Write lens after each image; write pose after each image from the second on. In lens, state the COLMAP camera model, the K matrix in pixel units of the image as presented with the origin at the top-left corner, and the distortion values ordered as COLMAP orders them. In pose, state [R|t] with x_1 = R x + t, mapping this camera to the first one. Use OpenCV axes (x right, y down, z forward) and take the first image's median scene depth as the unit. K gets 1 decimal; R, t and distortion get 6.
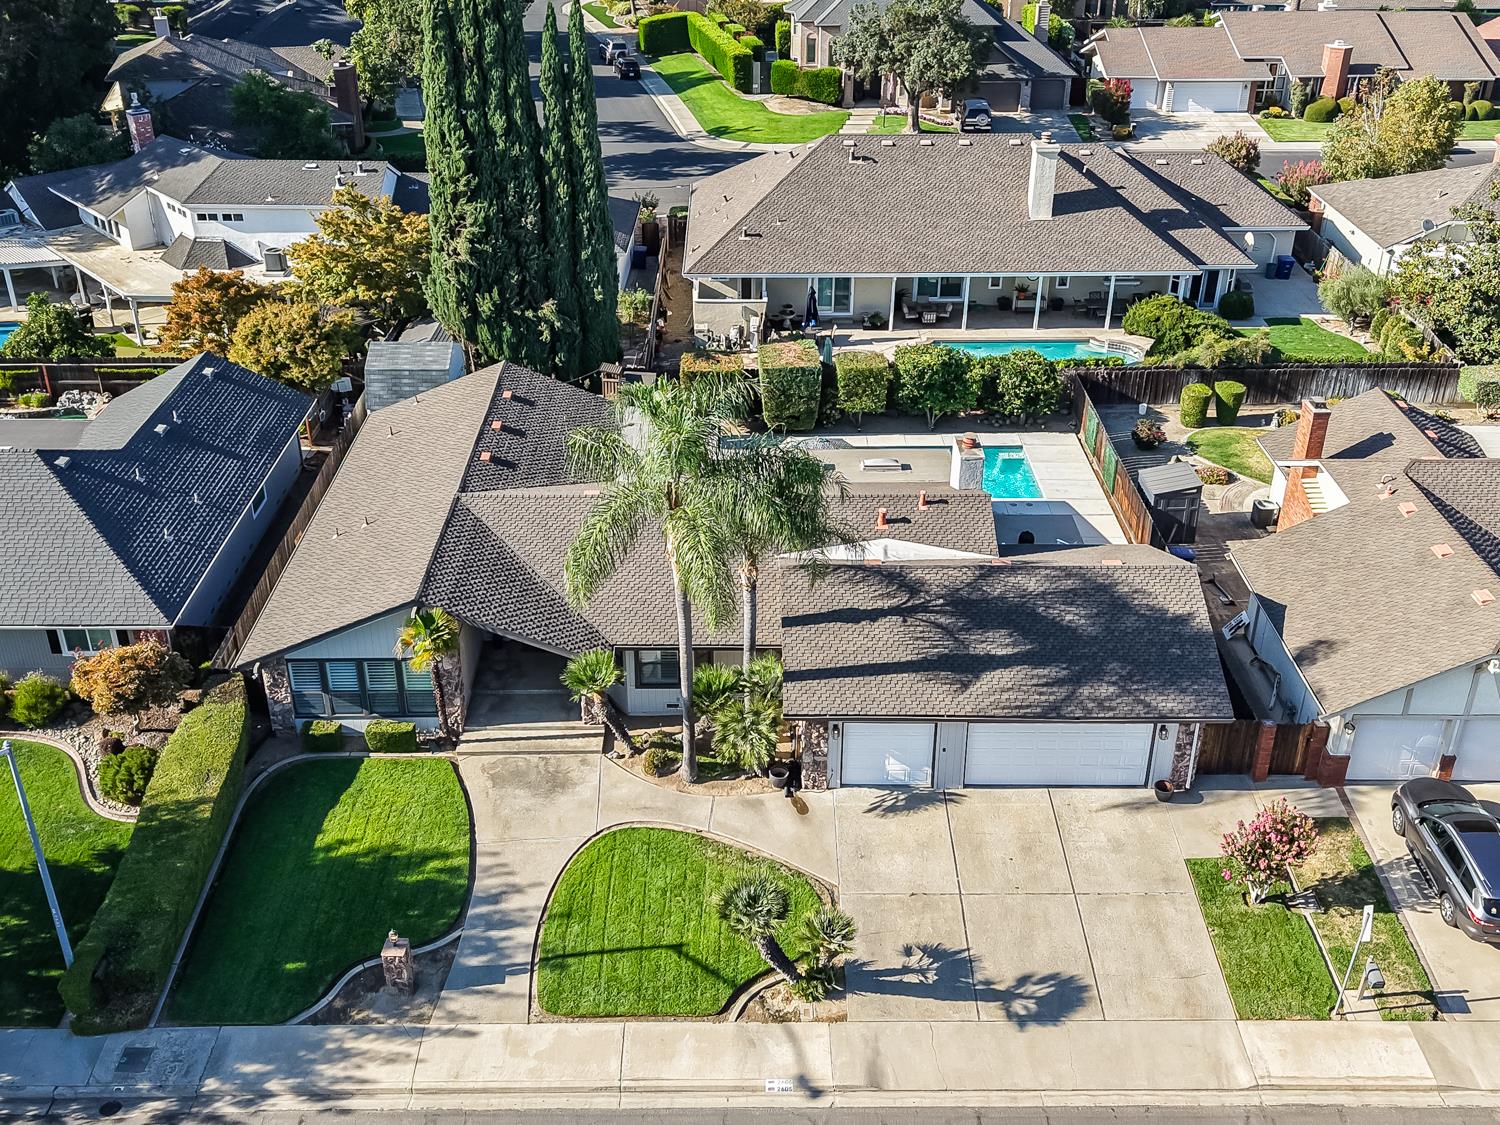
lens RADIAL K [[1588.8, 0, 738.5], [0, 1588.8, 403.8], [0, 0, 1]] dist [0.018887, 0.000000]
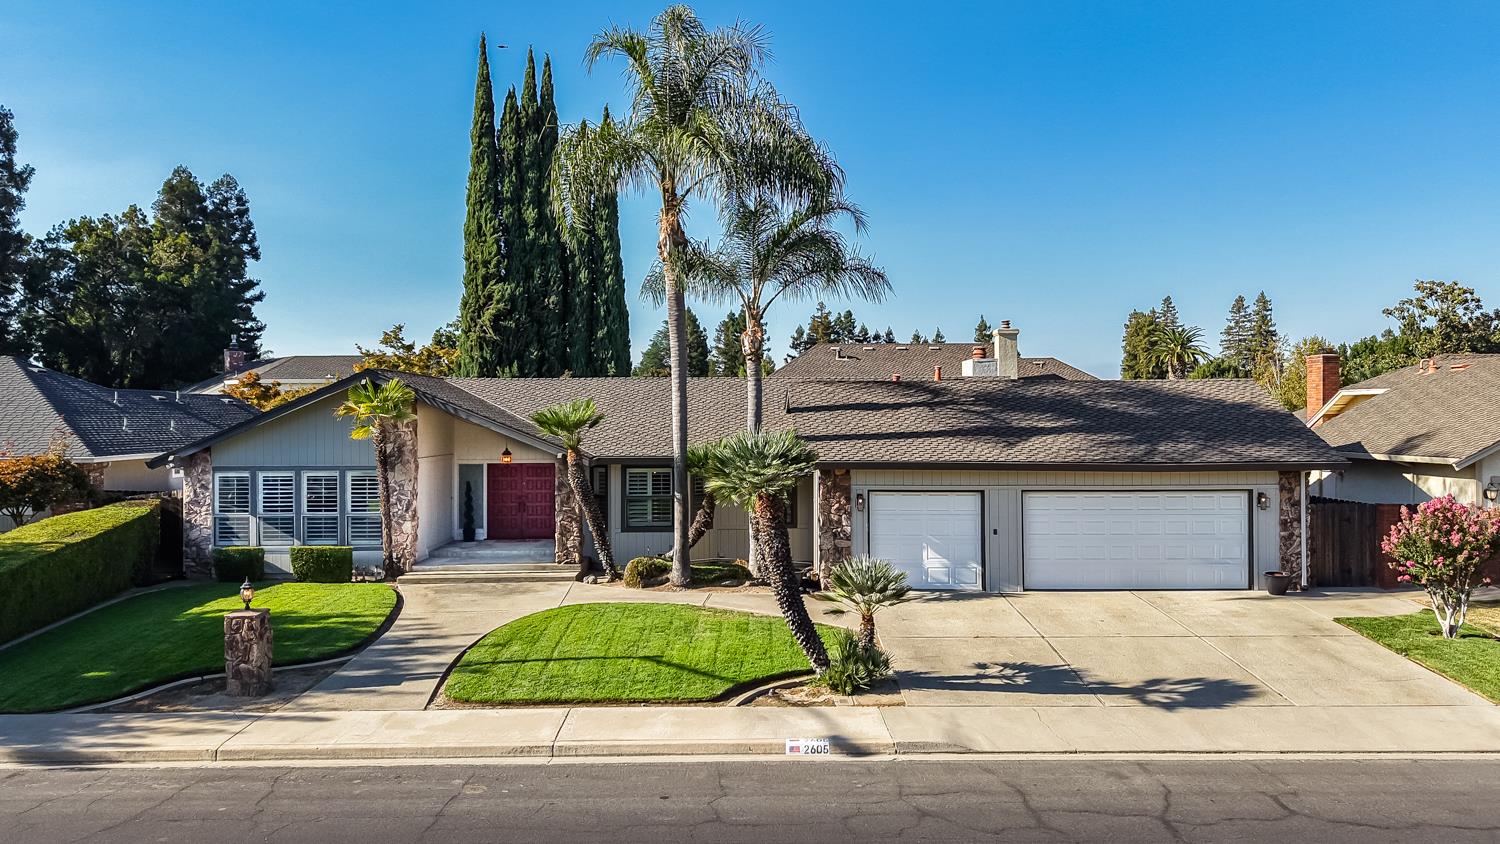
lens RADIAL K [[1174.7, 0, 745.0], [0, 1174.7, 344.2], [0, 0, 1]] dist [0.024155, -0.001351]
pose [[0.999998, -0.001450, 0.001255, 0.000751], [0.001869, 0.883438, -0.468545, 0.299558], [-0.000430, 0.468546, 0.883439, 0.305989]]
